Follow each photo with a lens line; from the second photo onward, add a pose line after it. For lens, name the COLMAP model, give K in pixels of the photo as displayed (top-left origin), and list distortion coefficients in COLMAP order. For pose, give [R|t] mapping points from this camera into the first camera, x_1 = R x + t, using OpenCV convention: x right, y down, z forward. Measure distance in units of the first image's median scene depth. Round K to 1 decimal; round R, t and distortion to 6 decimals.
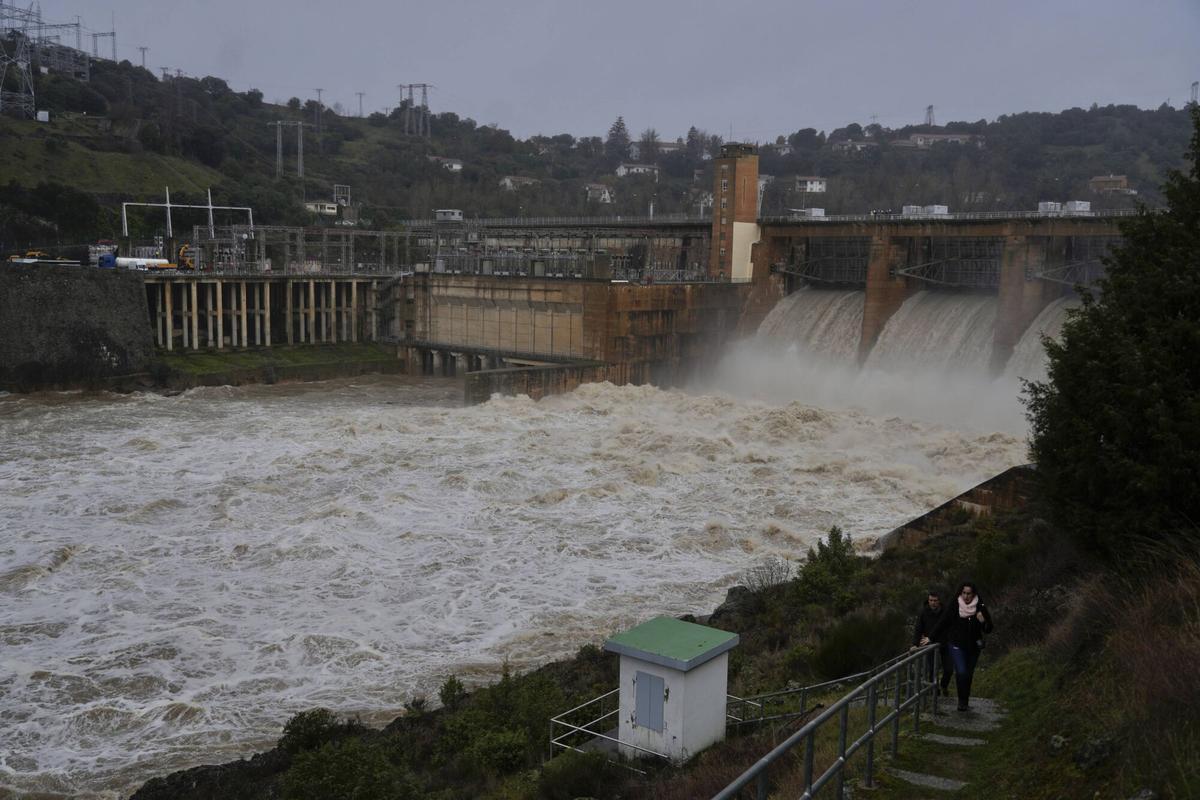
lens RADIAL K [[1170.9, 0, 600.0], [0, 1170.9, 400.0], [0, 0, 1]] dist [0.008146, -0.000542]
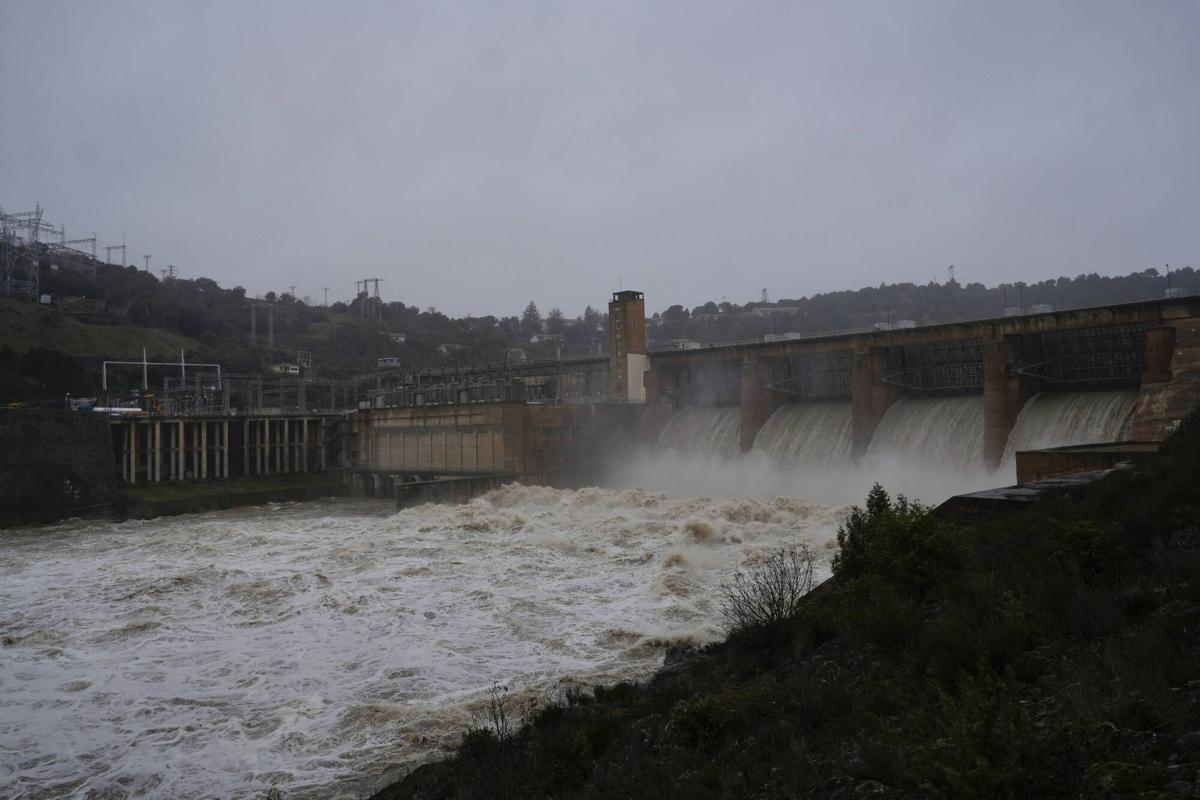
lens RADIAL K [[878.9, 0, 601.8], [0, 878.9, 362.4], [0, 0, 1]] dist [-0.025586, 0.009409]
pose [[0.995021, -0.040003, 0.091290, 0.005265], [0.056880, 0.980035, -0.190514, 0.026092], [-0.081846, 0.194758, 0.977430, 0.120168]]
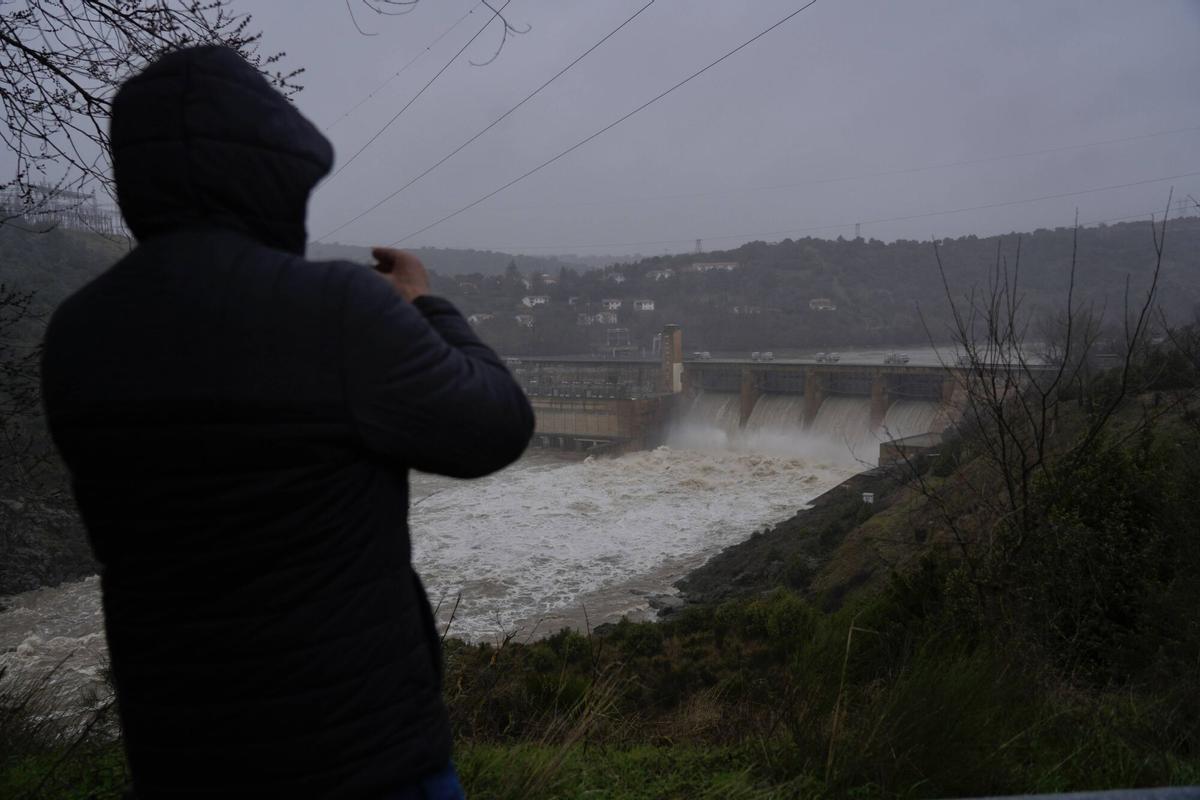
lens RADIAL K [[1118.1, 0, 598.2], [0, 1118.1, 404.2], [0, 0, 1]] dist [0.026959, -0.010427]
pose [[0.967803, -0.056984, 0.245175, -0.476199], [0.062458, 0.997941, -0.014602, -0.059647], [-0.243838, 0.029445, 0.969369, -0.819458]]
